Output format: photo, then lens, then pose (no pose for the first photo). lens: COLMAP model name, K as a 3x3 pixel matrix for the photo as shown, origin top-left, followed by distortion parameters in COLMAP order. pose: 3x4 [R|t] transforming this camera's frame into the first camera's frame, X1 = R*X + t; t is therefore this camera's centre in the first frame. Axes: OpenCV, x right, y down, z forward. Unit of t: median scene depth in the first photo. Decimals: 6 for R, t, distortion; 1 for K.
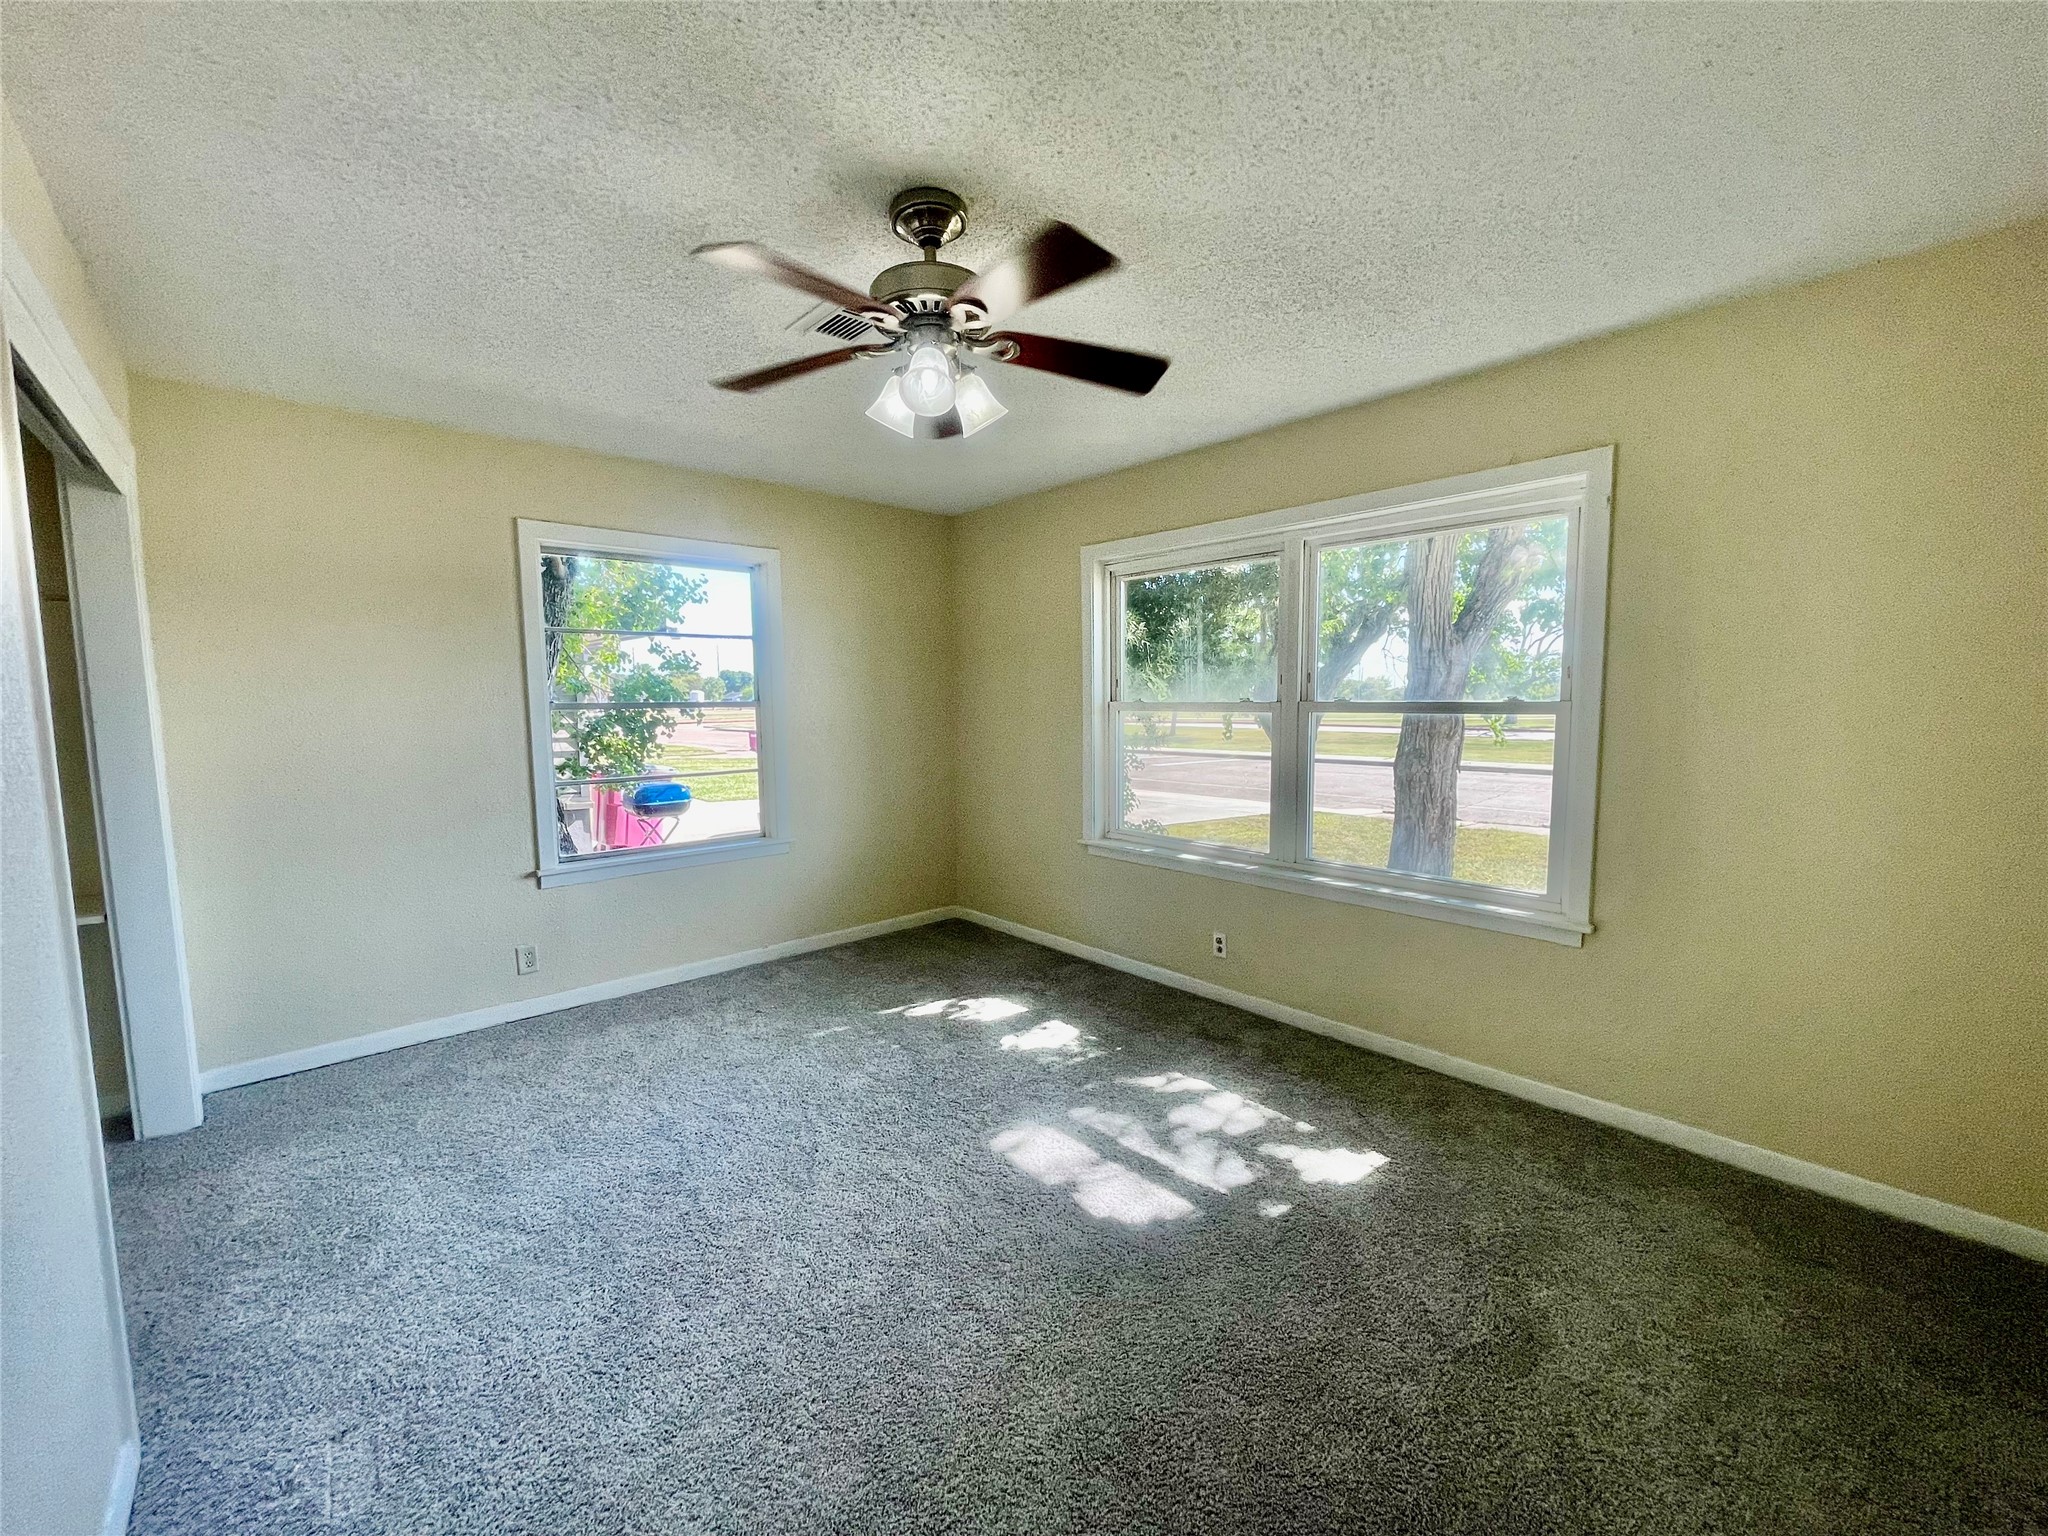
lens RADIAL K [[826.6, 0, 1020.0], [0, 826.6, 772.8], [0, 0, 1]] dist [-0.001810, 0.000779]
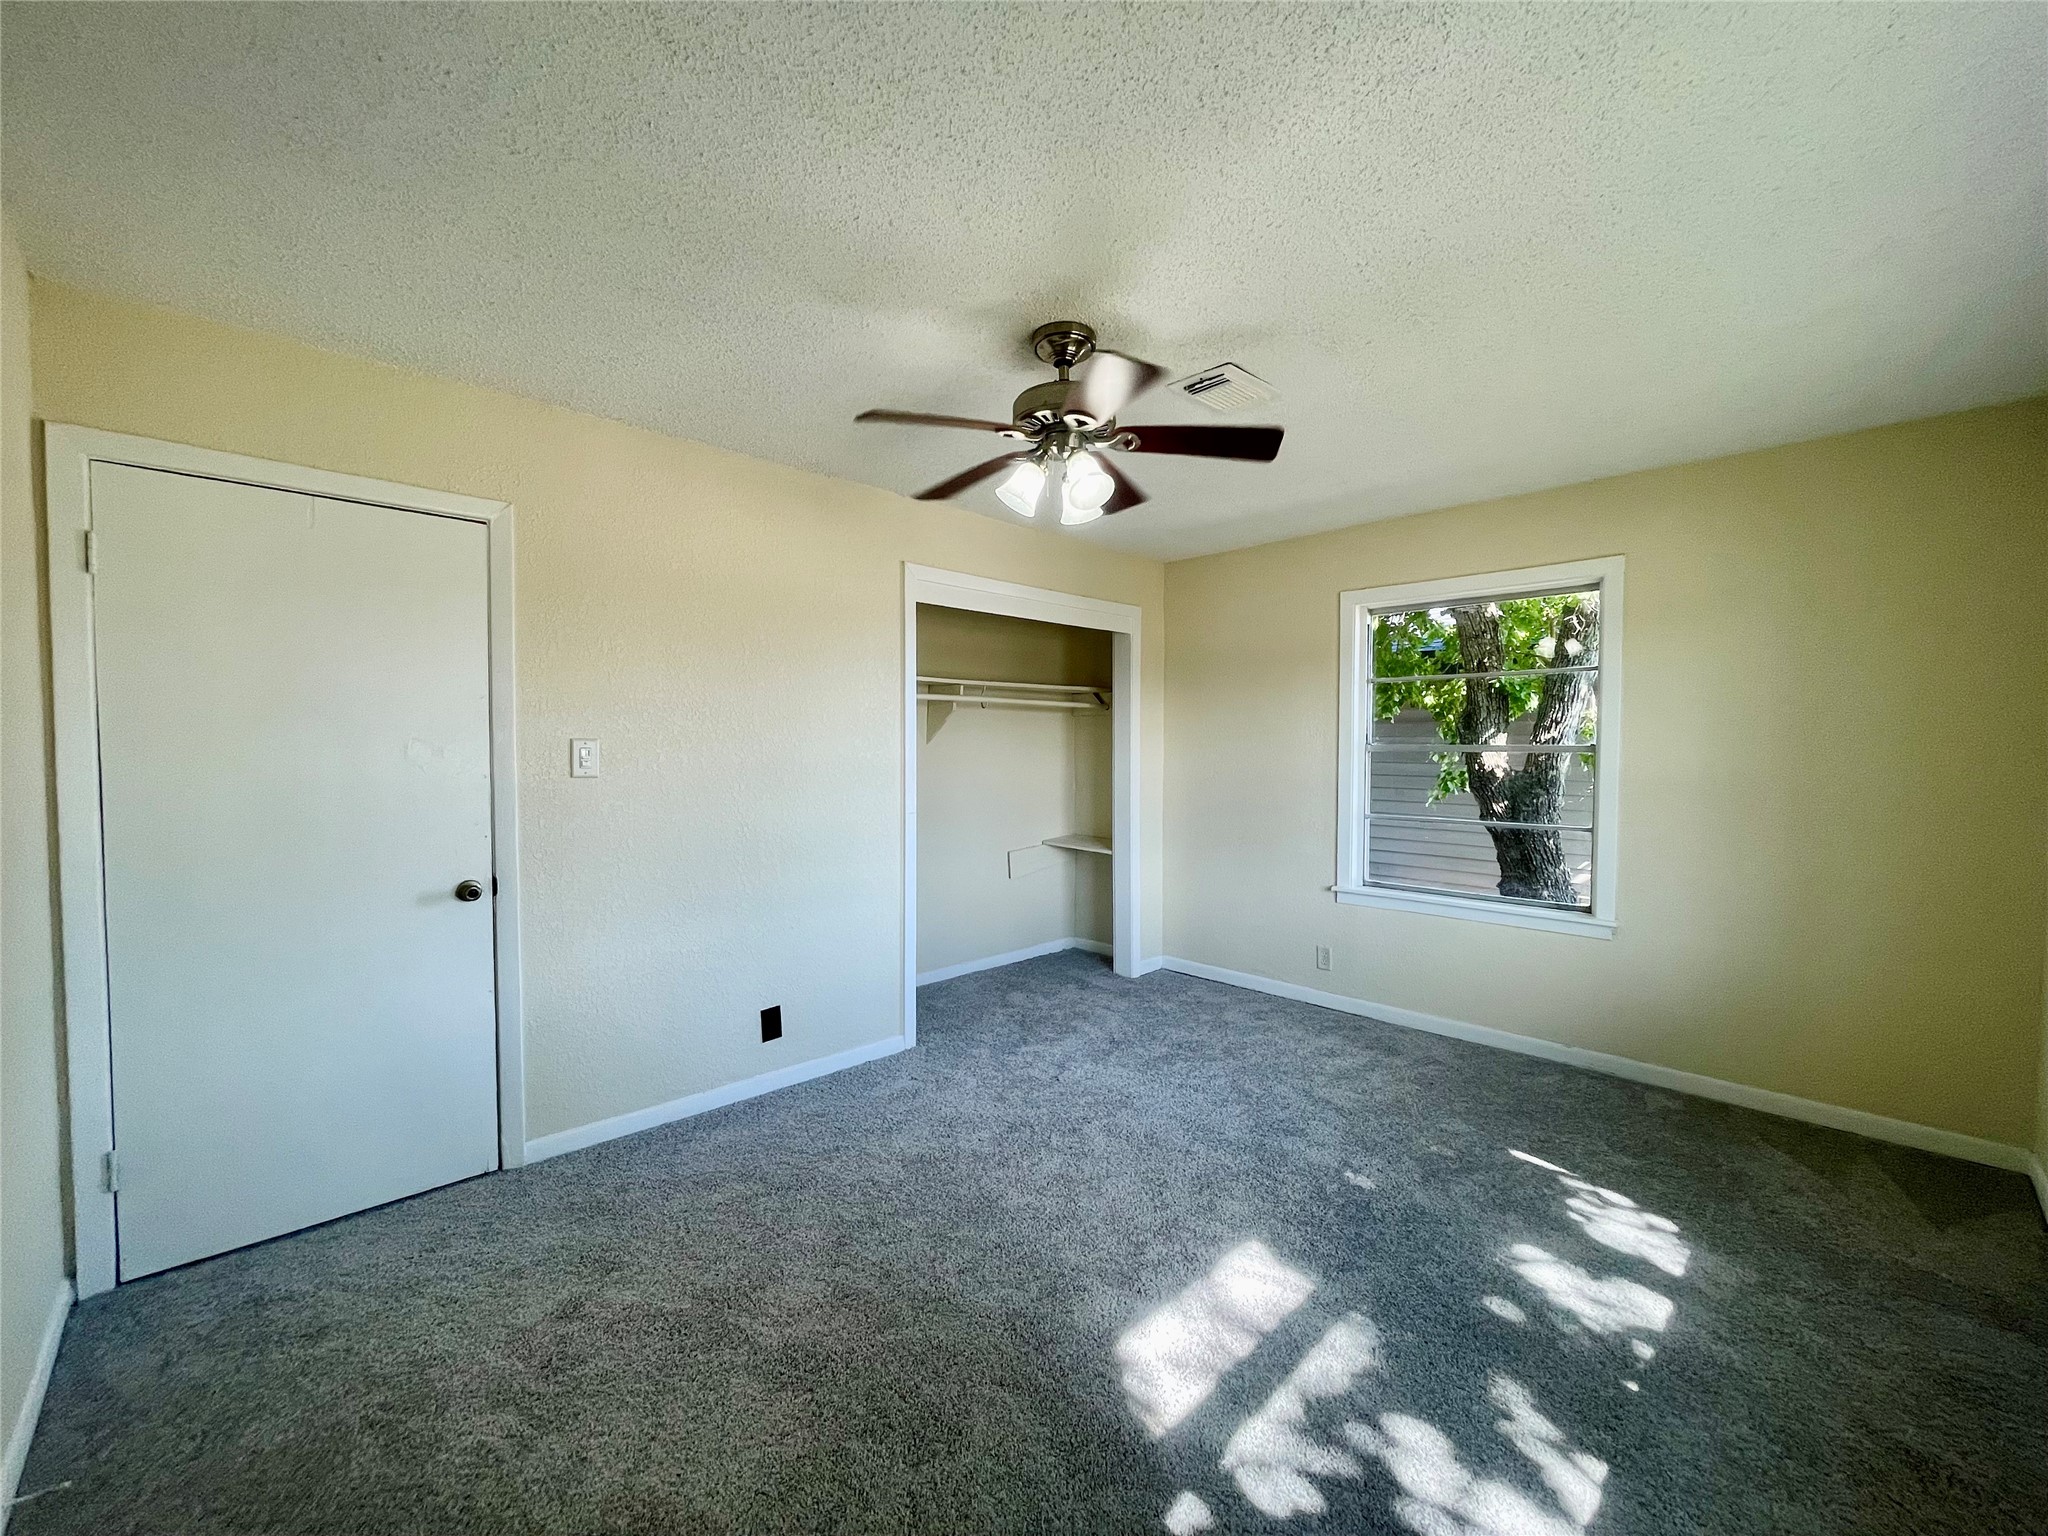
lens RADIAL K [[826.6, 0, 1020.0], [0, 826.6, 772.8], [0, 0, 1]] dist [-0.001810, 0.000779]
pose [[0.032336, 0.046427, -0.998398, 0.591864], [-0.089979, 0.995000, 0.043355, -0.056999], [0.995419, 0.088433, 0.036352, 0.494176]]
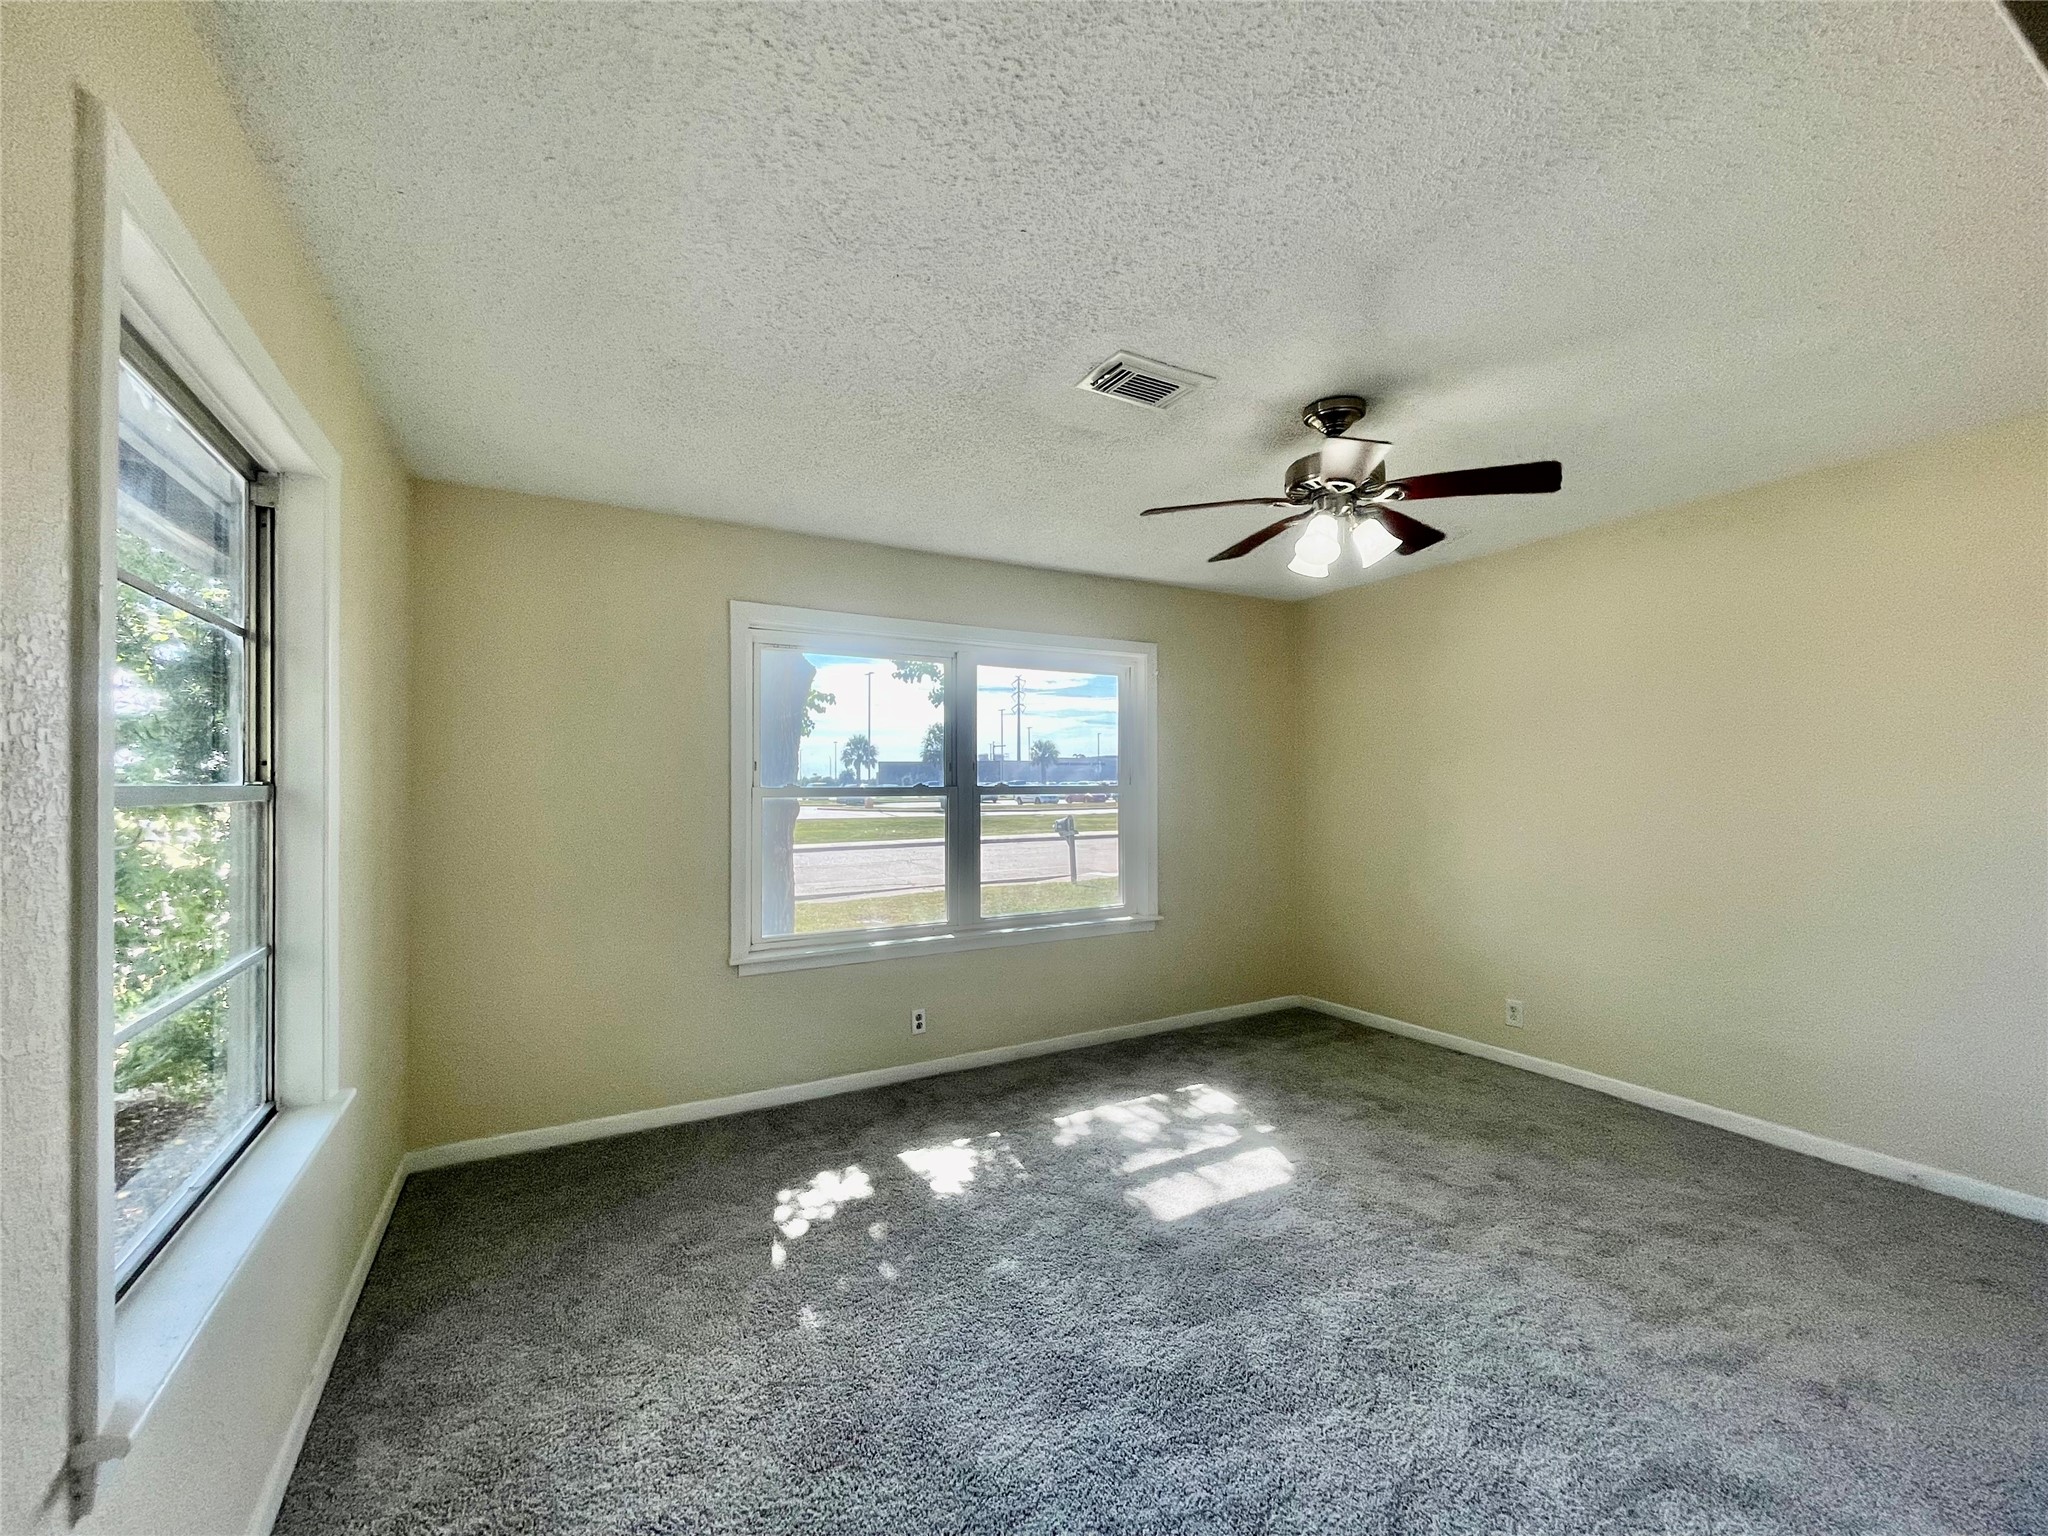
lens RADIAL K [[826.6, 0, 1020.0], [0, 826.6, 772.8], [0, 0, 1]] dist [-0.001810, 0.000779]
pose [[0.212926, 0.021489, 0.976832, -0.804076], [0.075155, 0.996436, -0.038302, -0.061910], [-0.974174, 0.081569, 0.210552, 0.663931]]
